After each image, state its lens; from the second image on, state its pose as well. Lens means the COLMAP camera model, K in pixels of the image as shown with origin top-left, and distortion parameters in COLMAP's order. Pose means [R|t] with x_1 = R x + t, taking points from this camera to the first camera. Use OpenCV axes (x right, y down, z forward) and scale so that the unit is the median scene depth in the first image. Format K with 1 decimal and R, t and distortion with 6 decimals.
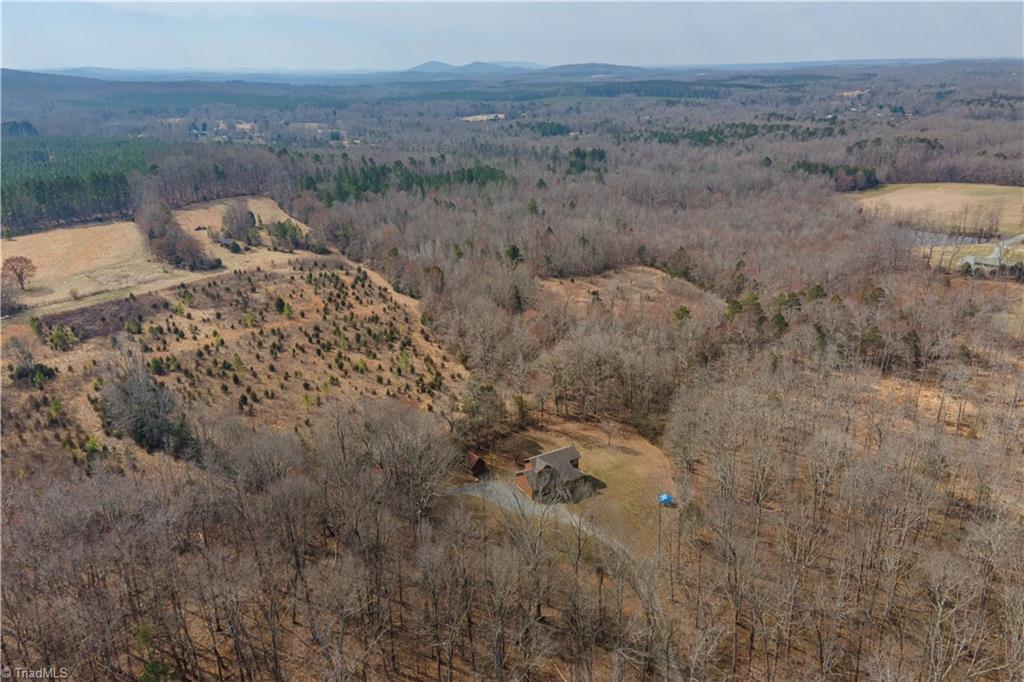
lens RADIAL K [[730.5, 0, 538.6], [0, 730.5, 343.2], [0, 0, 1]] dist [0.053268, -0.003187]
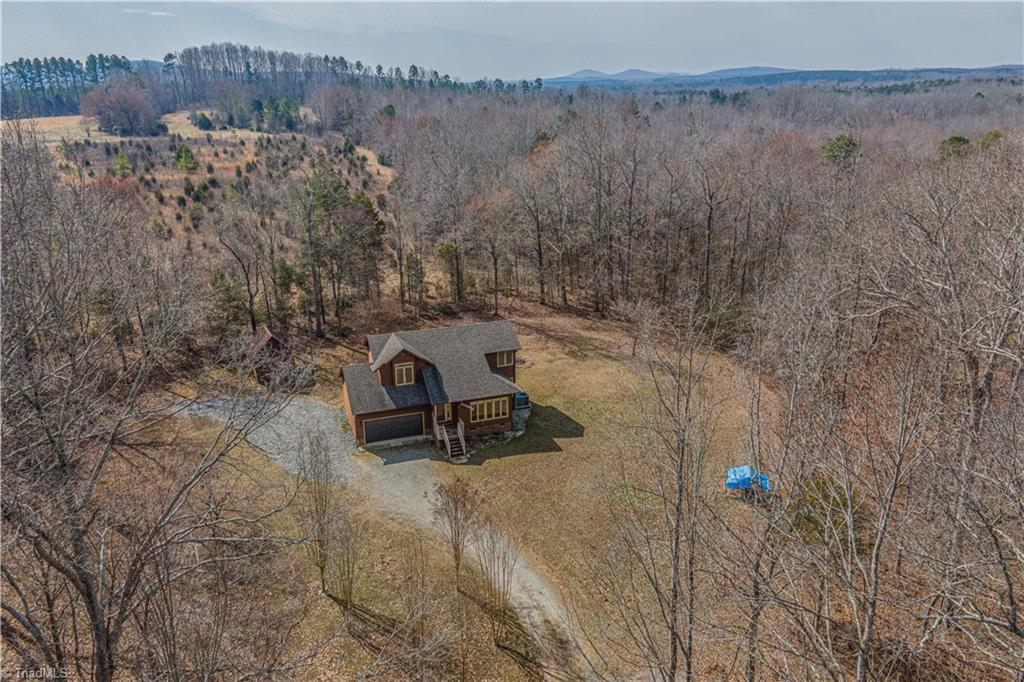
lens RADIAL K [[730.5, 0, 514.6], [0, 730.5, 344.2], [0, 0, 1]] dist [0.053268, -0.003187]
pose [[0.973668, 0.056641, -0.220824, 0.098515], [-0.060673, 0.998091, -0.011515, 0.112318], [0.219750, 0.024610, 0.975246, 0.453053]]
